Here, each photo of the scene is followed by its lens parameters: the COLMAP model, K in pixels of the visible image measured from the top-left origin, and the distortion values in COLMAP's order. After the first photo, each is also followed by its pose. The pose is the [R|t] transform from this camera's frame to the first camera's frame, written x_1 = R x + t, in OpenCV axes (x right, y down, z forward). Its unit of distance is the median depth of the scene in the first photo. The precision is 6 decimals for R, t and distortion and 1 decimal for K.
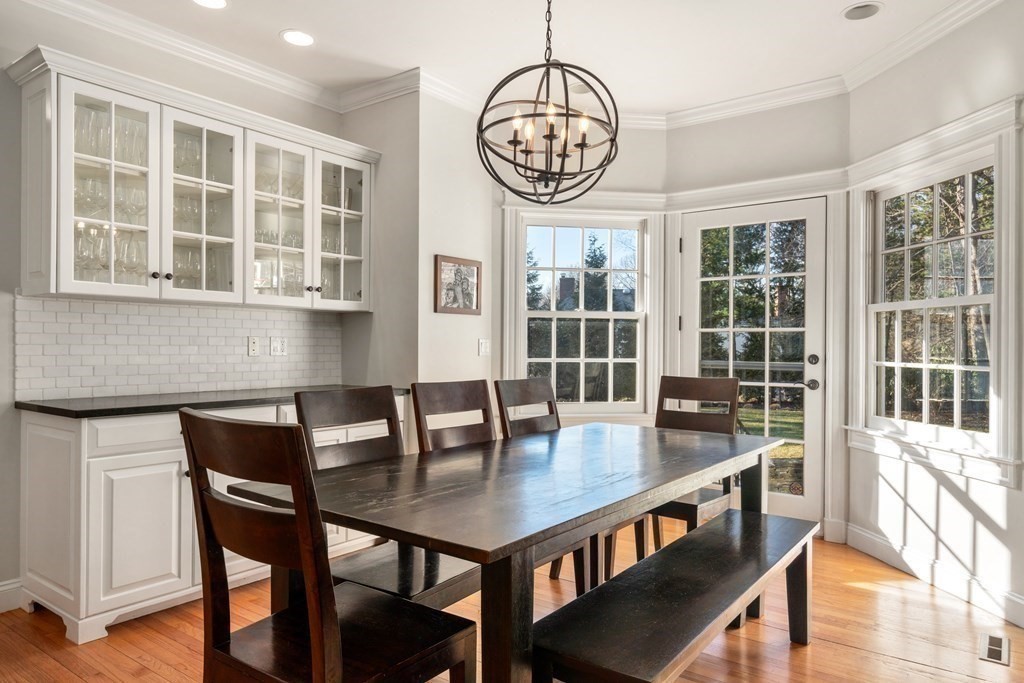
lens RADIAL K [[660.0, 0, 513.4], [0, 660.0, 344.9], [0, 0, 1]] dist [0.005530, 0.000778]
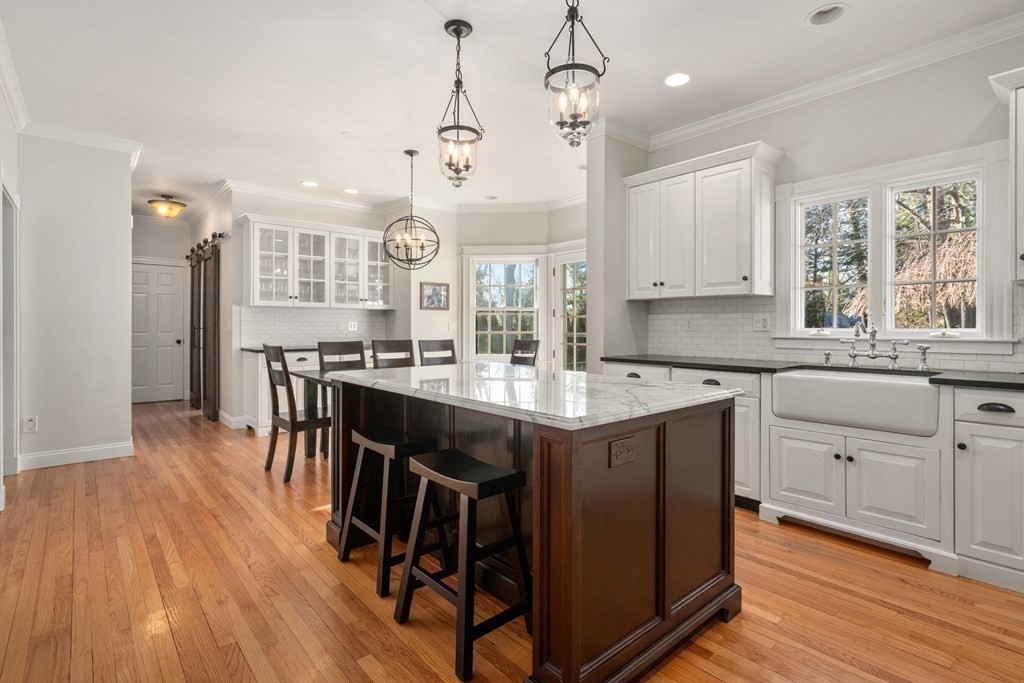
lens RADIAL K [[494.0, 0, 511.2], [0, 494.0, 326.1], [0, 0, 1]] dist [-0.000511, 0.000120]
pose [[0.976765, -0.003493, -0.214284, 0.580240], [0.003765, 0.999993, 0.000861, 0.003408], [0.214279, -0.001648, 0.976771, -0.550151]]
